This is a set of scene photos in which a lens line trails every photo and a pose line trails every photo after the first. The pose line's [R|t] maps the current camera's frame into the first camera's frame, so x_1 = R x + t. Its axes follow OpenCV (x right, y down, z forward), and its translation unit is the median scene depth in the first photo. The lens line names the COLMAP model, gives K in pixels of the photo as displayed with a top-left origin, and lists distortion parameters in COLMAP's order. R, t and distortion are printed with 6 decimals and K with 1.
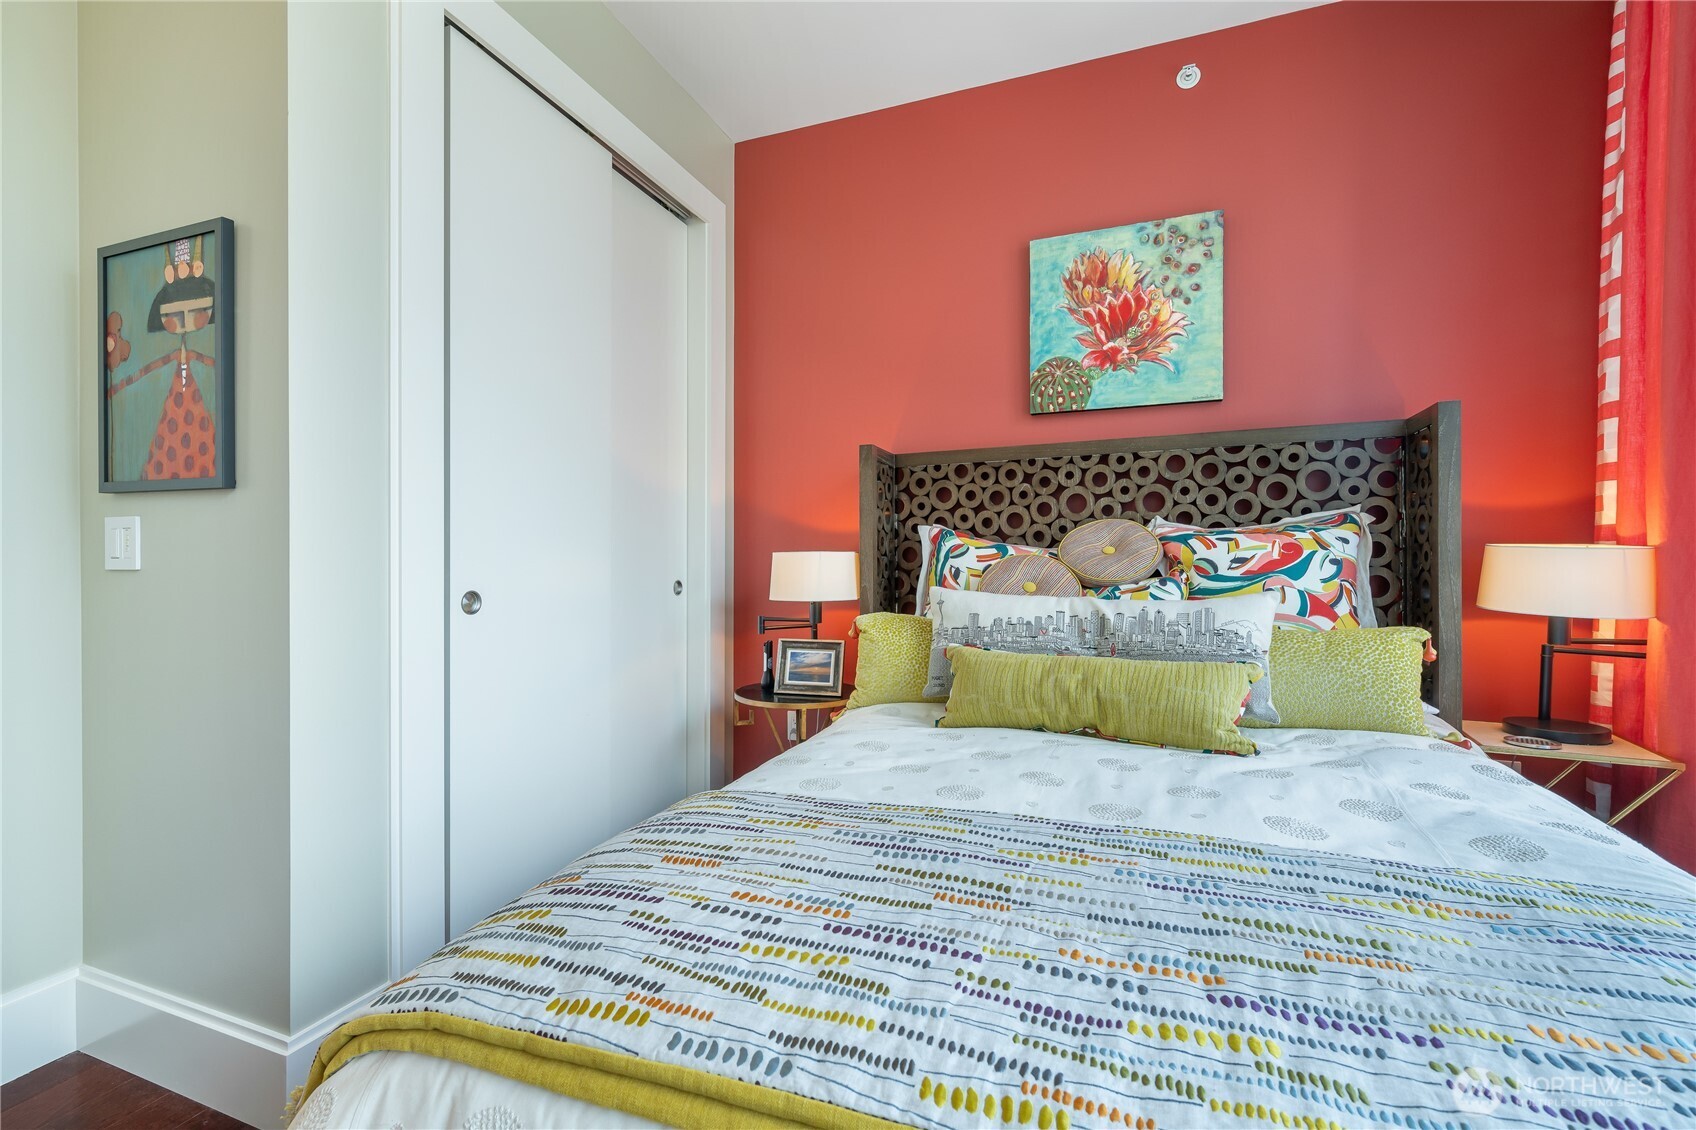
lens RADIAL K [[733.4, 0, 847.7], [0, 733.4, 562.6], [0, 0, 1]] dist [-0.001892, -0.000246]
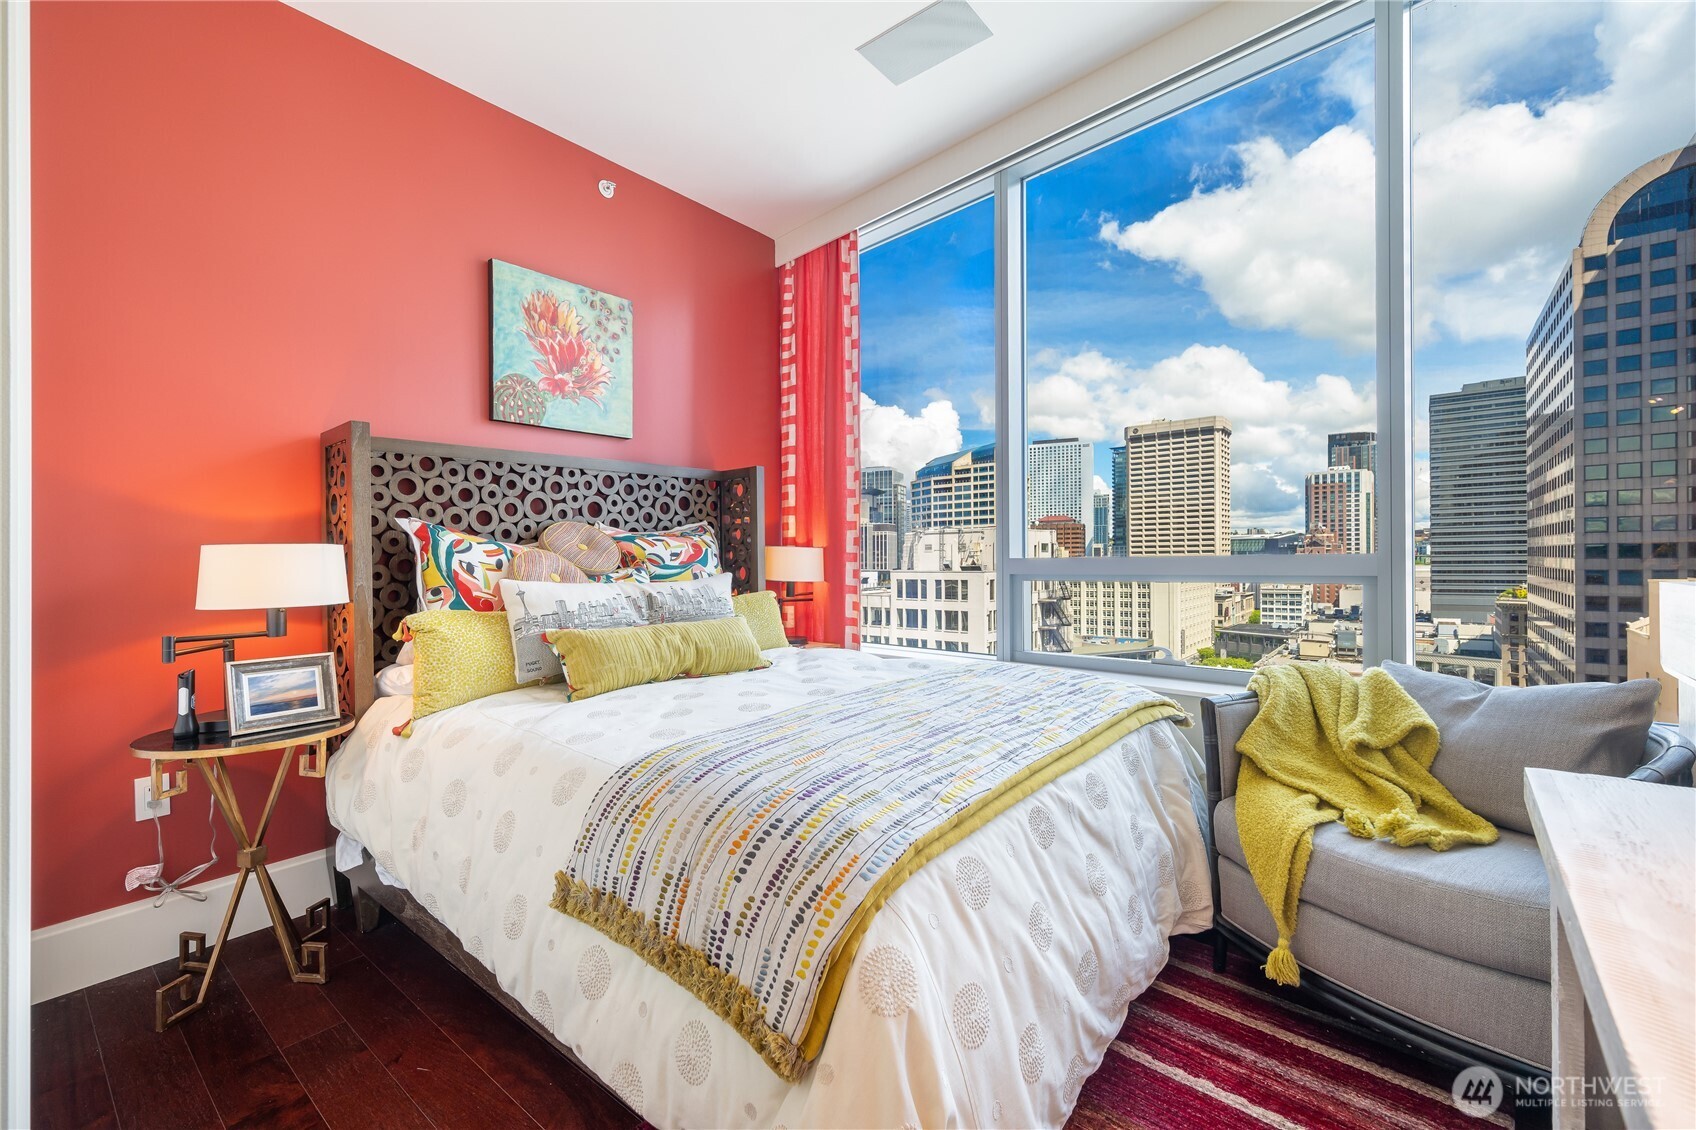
lens RADIAL K [[709.2, 0, 831.7], [0, 709.2, 563.5], [0, 0, 1]] dist [0.001332, 0.000038]
pose [[0.319035, -0.006703, 0.947719, -0.609657], [0.017109, 0.999853, 0.001313, 0.015544], [-0.947589, 0.015795, 0.319103, 0.216139]]
